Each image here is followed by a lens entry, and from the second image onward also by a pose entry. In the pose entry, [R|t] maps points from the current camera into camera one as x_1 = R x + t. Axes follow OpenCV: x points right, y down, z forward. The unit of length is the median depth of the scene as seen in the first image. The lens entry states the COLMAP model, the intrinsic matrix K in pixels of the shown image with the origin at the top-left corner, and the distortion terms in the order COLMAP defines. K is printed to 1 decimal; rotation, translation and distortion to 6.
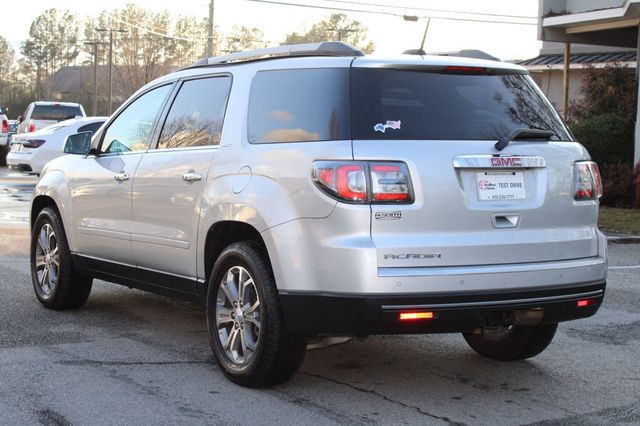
lens RADIAL K [[1224.4, 0, 322.1], [0, 1224.4, 214.1], [0, 0, 1]] dist [0.032339, 0.000000]
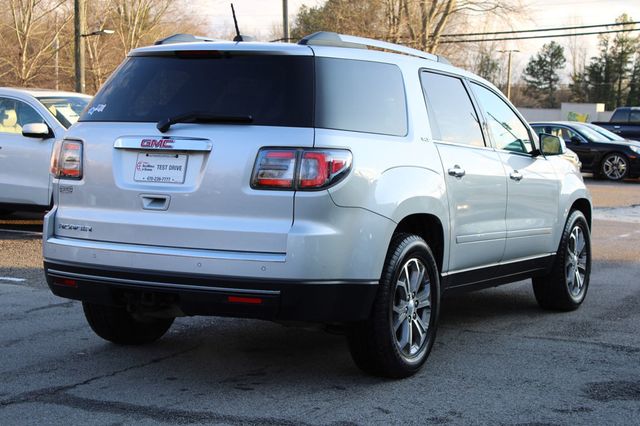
lens RADIAL K [[1224.4, 0, 319.5], [0, 1224.4, 215.8], [0, 0, 1]] dist [0.032339, 0.000000]
pose [[0.512997, 0.056261, -0.856545, 1.092115], [-0.076312, 0.996888, 0.019775, -0.014021], [0.854991, 0.055220, 0.515694, 0.611659]]
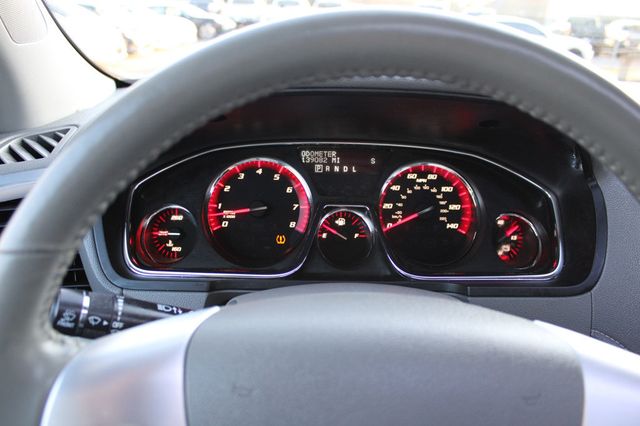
lens RADIAL K [[529.3, 0, 314.9], [0, 529.3, 210.3], [0, 0, 1]] dist [-0.159260, 0.129898]
pose [[0.864686, 0.185679, -0.466735, -0.173125], [-0.050598, 0.956642, 0.286838, -0.090680], [0.499758, -0.224409, 0.836590, 1.410538]]
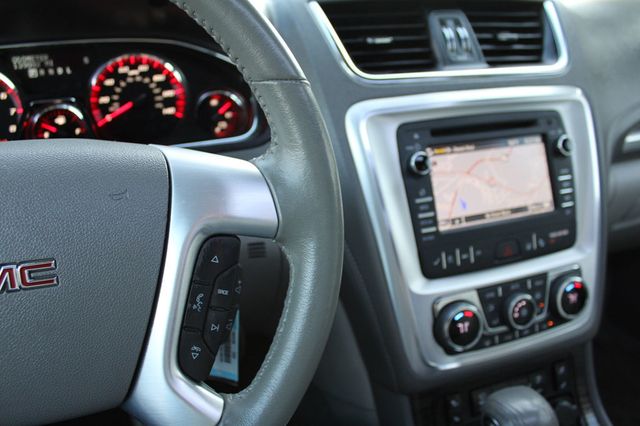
lens RADIAL K [[529.3, 0, 318.1], [0, 529.3, 217.3], [0, 0, 1]] dist [-0.159260, 0.129898]
pose [[0.976899, 0.085758, -0.195741, -0.147171], [-0.002509, 0.920489, 0.390762, -0.083481], [0.213689, -0.381243, 0.899439, 1.408176]]
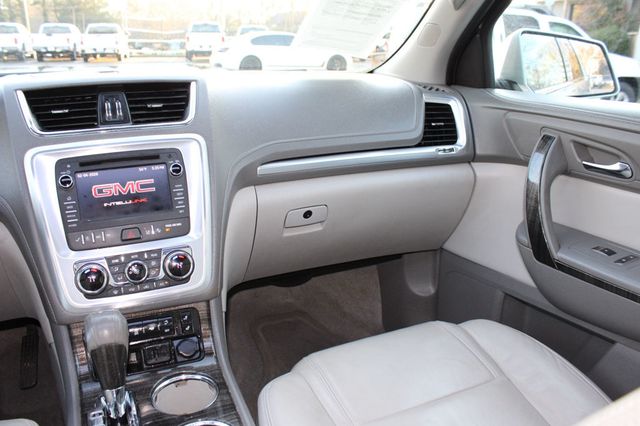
lens RADIAL K [[529.3, 0, 319.6], [0, 529.3, 213.4], [0, 0, 1]] dist [-0.159260, 0.129898]
pose [[0.991380, 0.027650, -0.128070, -0.067096], [0.005304, 0.968208, 0.250091, -0.084489], [0.130914, -0.248615, 0.959715, 1.366439]]
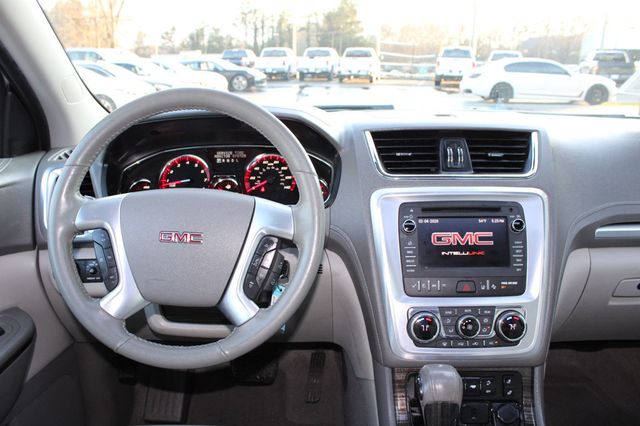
lens RADIAL K [[529.3, 0, 320.1], [0, 529.3, 215.2], [0, 0, 1]] dist [-0.159260, 0.129898]
pose [[0.837544, 0.126342, -0.531562, -0.096035], [-0.012349, 0.977026, 0.212763, -0.091162], [0.546231, -0.171634, 0.819862, 1.362922]]
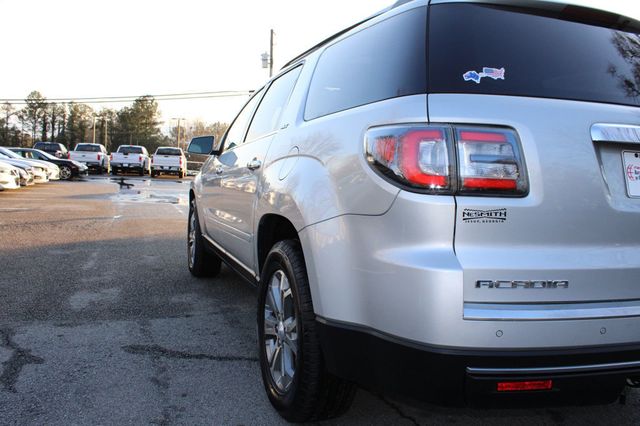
lens RADIAL K [[529.3, 0, 316.6], [0, 529.3, 214.9], [0, 0, 1]] dist [-0.159260, 0.129898]
pose [[0.980348, 0.035191, -0.194110, 0.022588], [-0.033052, 0.999352, 0.014250, 0.000085], [0.194486, -0.007555, 0.980876, 0.717827]]
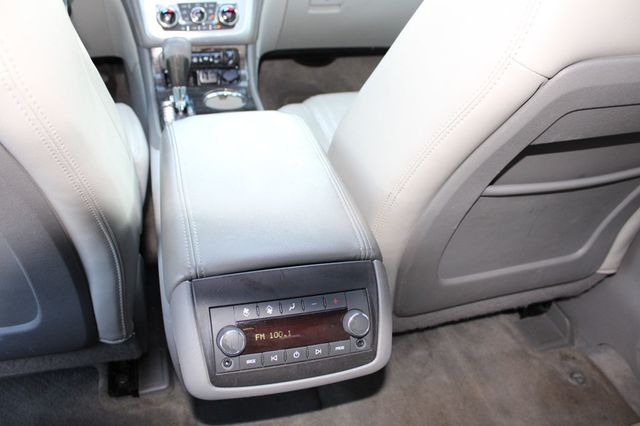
lens RADIAL K [[529.3, 0, 319.0], [0, 529.3, 212.3], [0, 0, 1]] dist [-0.159260, 0.129898]
pose [[0.965472, 0.192356, -0.175677, -0.040809], [-0.074098, 0.849291, 0.522699, -0.077647], [0.249745, -0.491634, 0.834220, 1.302803]]
